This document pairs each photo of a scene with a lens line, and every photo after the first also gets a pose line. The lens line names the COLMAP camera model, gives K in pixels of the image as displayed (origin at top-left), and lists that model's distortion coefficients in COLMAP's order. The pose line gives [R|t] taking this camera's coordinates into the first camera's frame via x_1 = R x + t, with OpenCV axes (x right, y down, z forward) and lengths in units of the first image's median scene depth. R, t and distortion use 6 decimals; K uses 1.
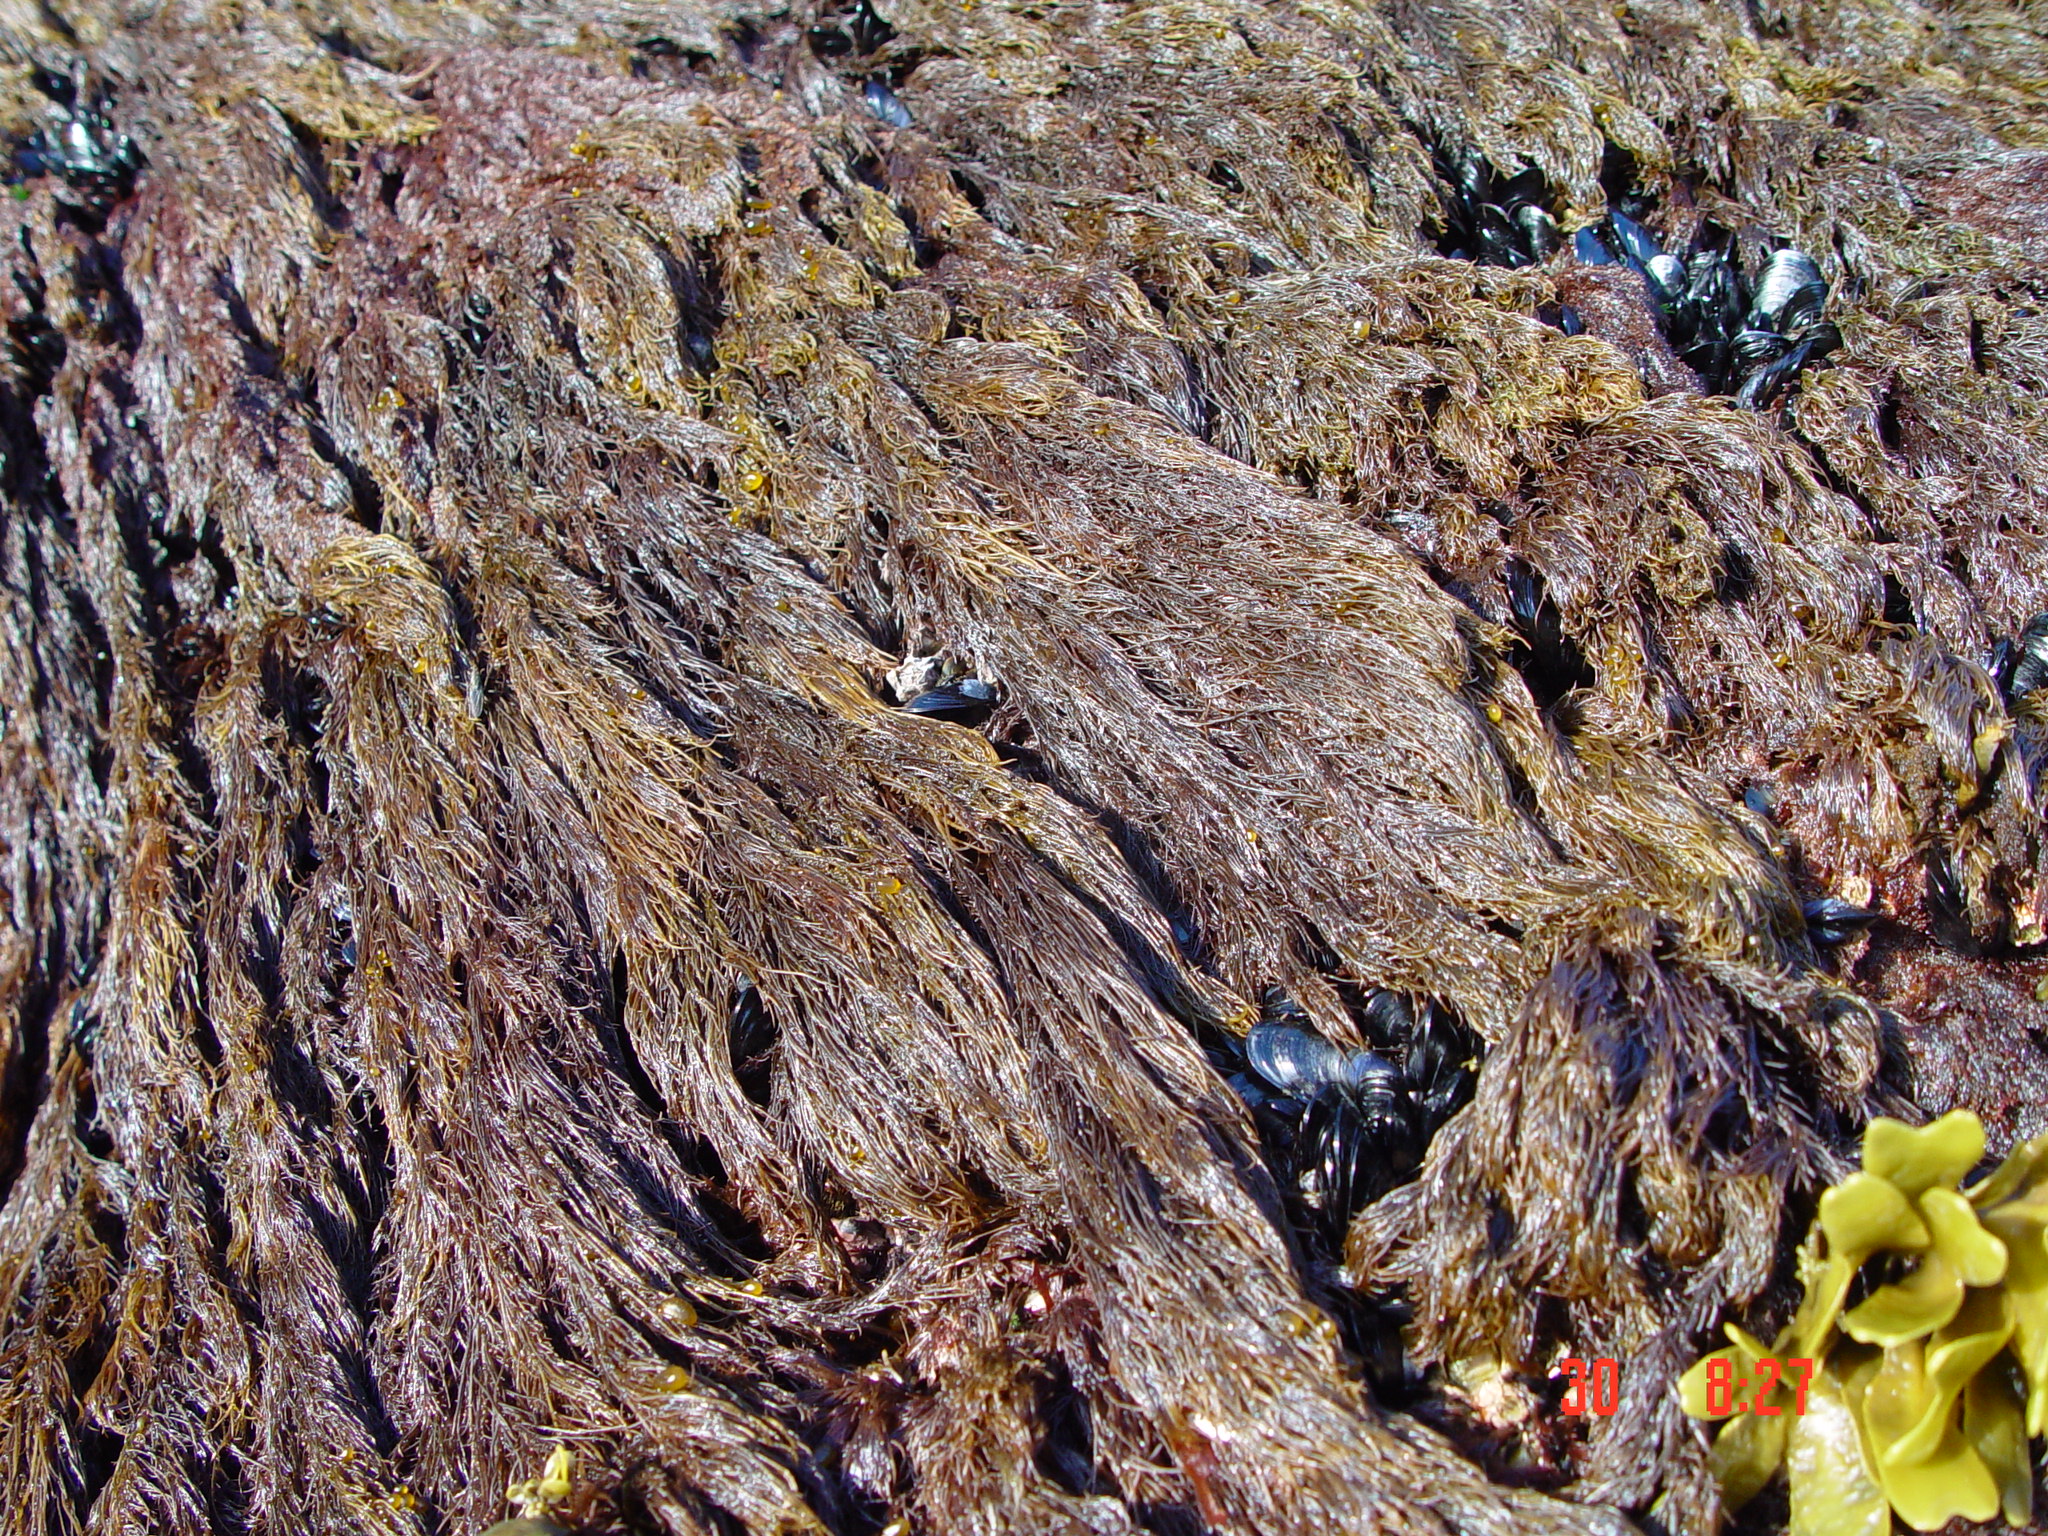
lens RADIAL K [[2363.0, 0, 1018.7], [0, 2363.0, 811.0], [0, 0, 1]] dist [-0.225549, 0.244811]
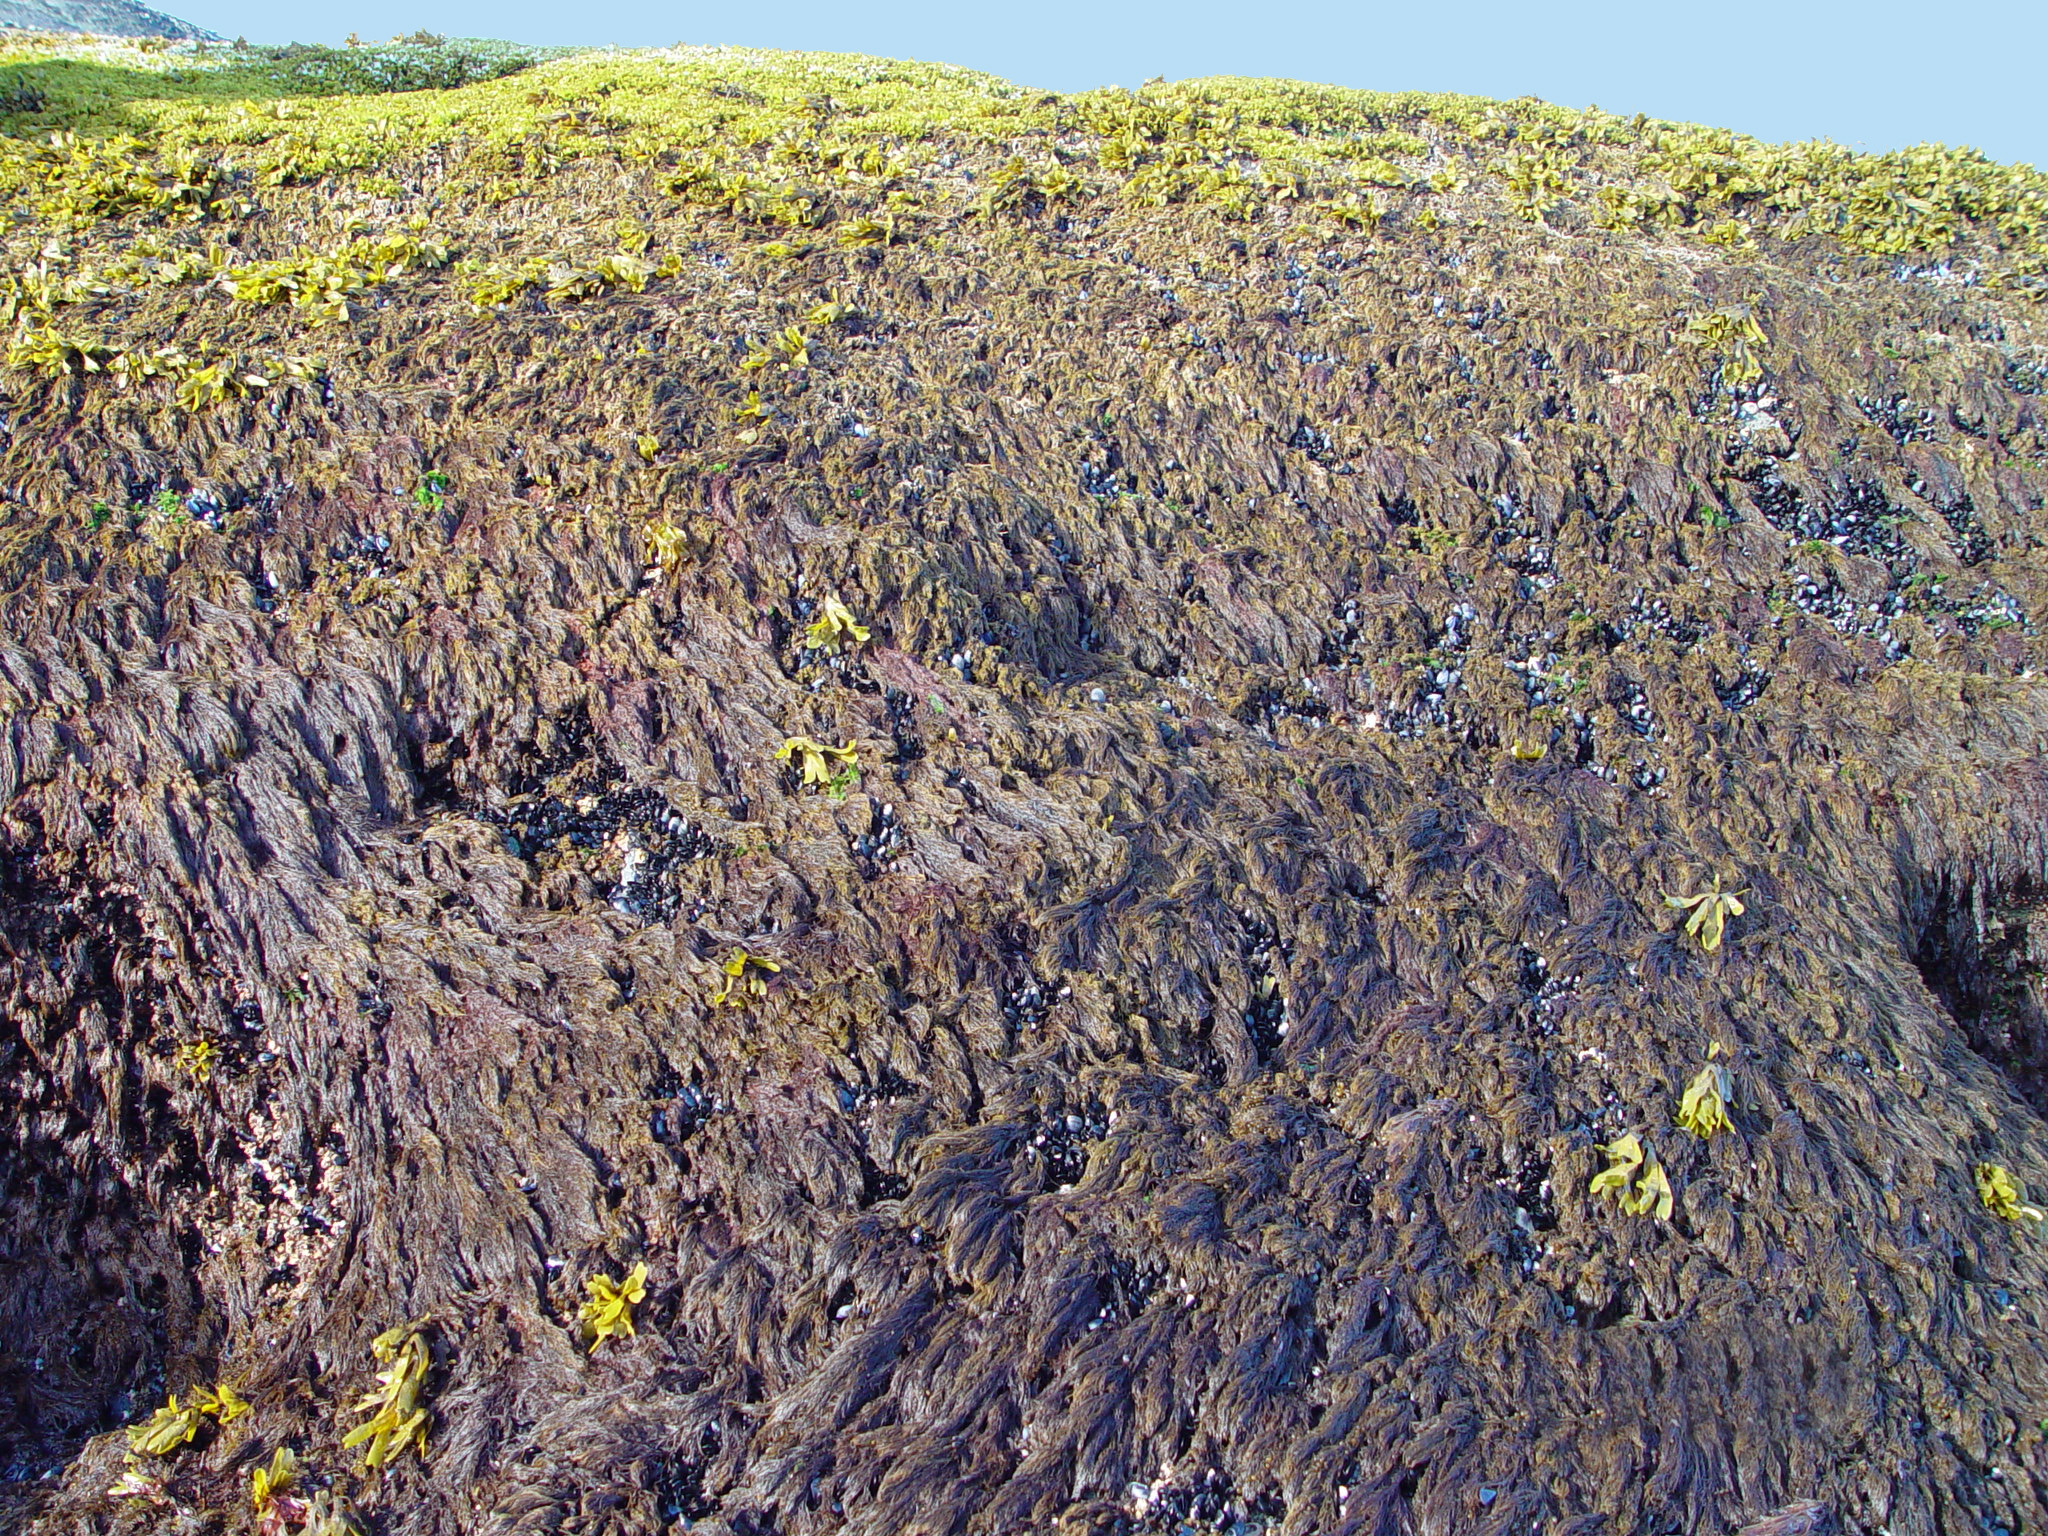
lens RADIAL K [[2334.8, 0, 1024.0], [0, 2334.8, 768.0], [0, 0, 1]] dist [-0.210062, 0.259971]
pose [[0.990359, 0.035643, -0.133860, 1.724952], [-0.050119, 0.993062, -0.106375, -0.489586], [0.129139, 0.112058, 0.985275, -4.012326]]
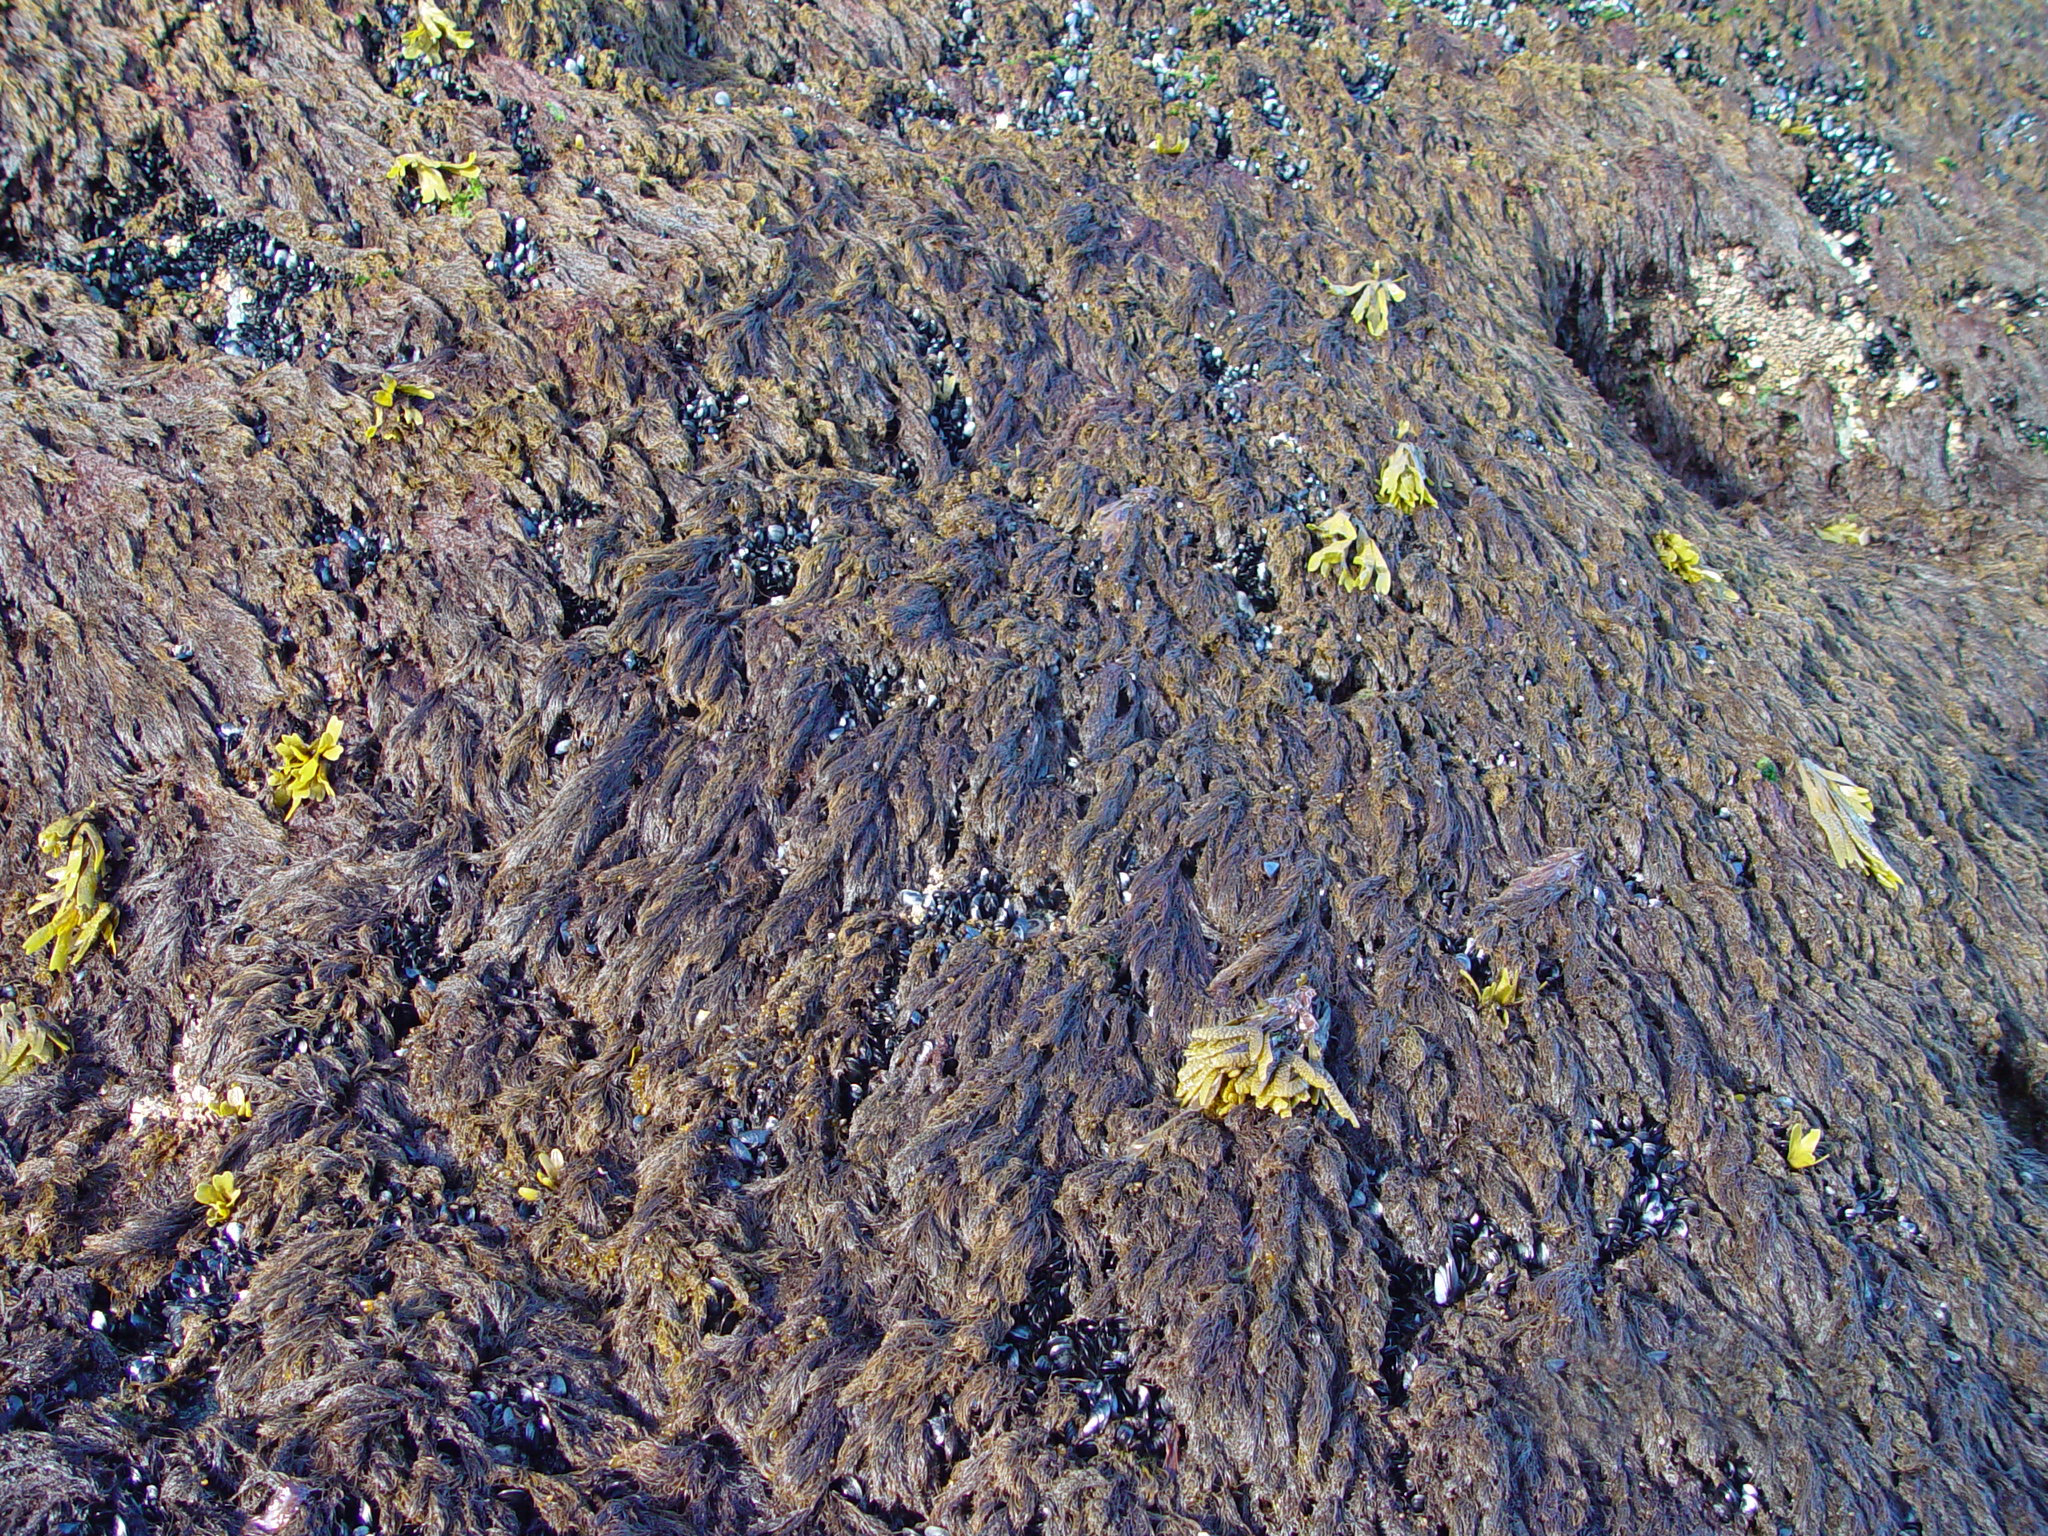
lens RADIAL K [[2334.8, 0, 1024.0], [0, 2334.8, 768.0], [0, 0, 1]] dist [-0.210062, 0.259971]
pose [[0.996329, -0.028289, 0.080801, 1.282332], [0.019718, 0.994281, 0.104963, -0.272090], [-0.083309, -0.102984, 0.991188, -3.703691]]
